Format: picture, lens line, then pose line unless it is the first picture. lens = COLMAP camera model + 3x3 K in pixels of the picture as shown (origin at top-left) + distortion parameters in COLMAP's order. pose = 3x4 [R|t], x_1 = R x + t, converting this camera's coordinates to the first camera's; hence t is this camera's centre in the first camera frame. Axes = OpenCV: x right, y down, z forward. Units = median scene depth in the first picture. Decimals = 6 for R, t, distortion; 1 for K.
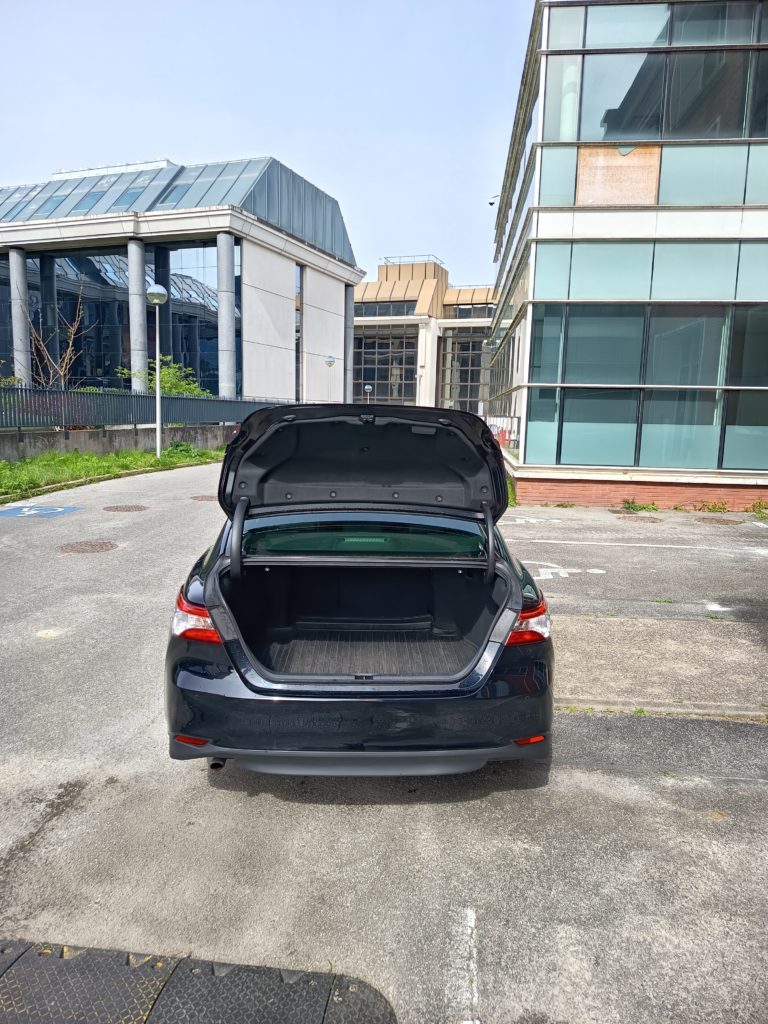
lens RADIAL K [[711.0, 0, 385.3], [0, 711.0, 507.9], [0, 0, 1]] dist [0.048928, -0.053871]
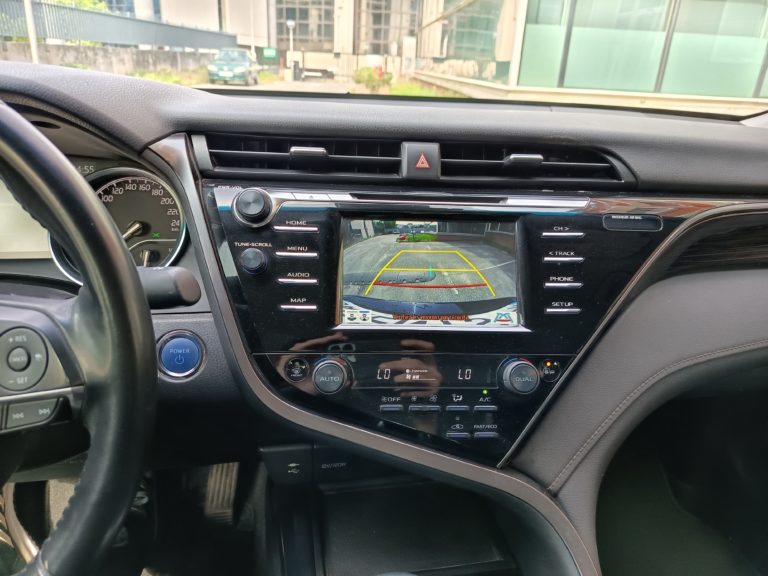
lens RADIAL K [[533.2, 0, 384.7], [0, 533.2, 292.5], [0, 0, 1]] dist [0.048928, -0.053871]
pose [[0.990470, -0.033727, 0.133533, -0.022895], [-0.003592, 0.962896, 0.269850, -0.005500], [-0.137679, -0.267758, 0.953598, 0.428249]]
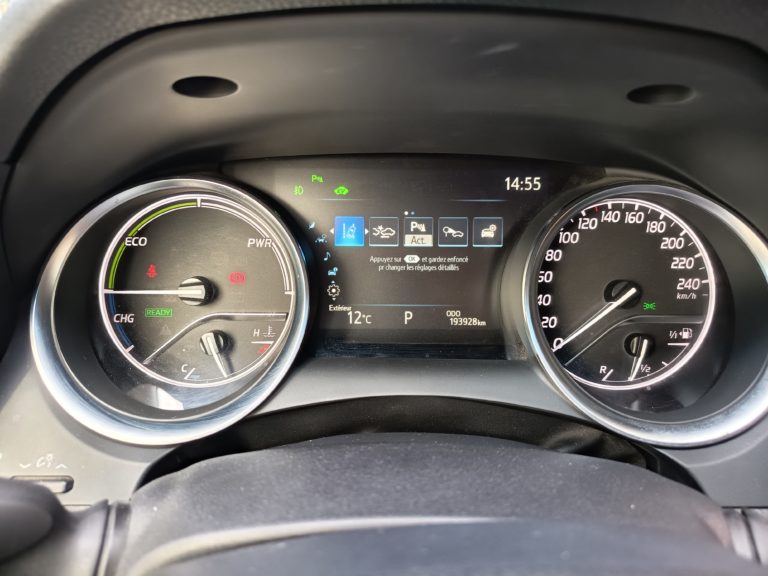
lens RADIAL K [[533.2, 0, 382.6], [0, 533.2, 287.6], [0, 0, 1]] dist [0.048928, -0.053871]
pose [[0.998452, 0.009687, -0.054762, -0.045827], [0.006607, 0.957079, 0.289752, -0.005841], [0.055218, -0.289665, 0.955534, 0.450836]]
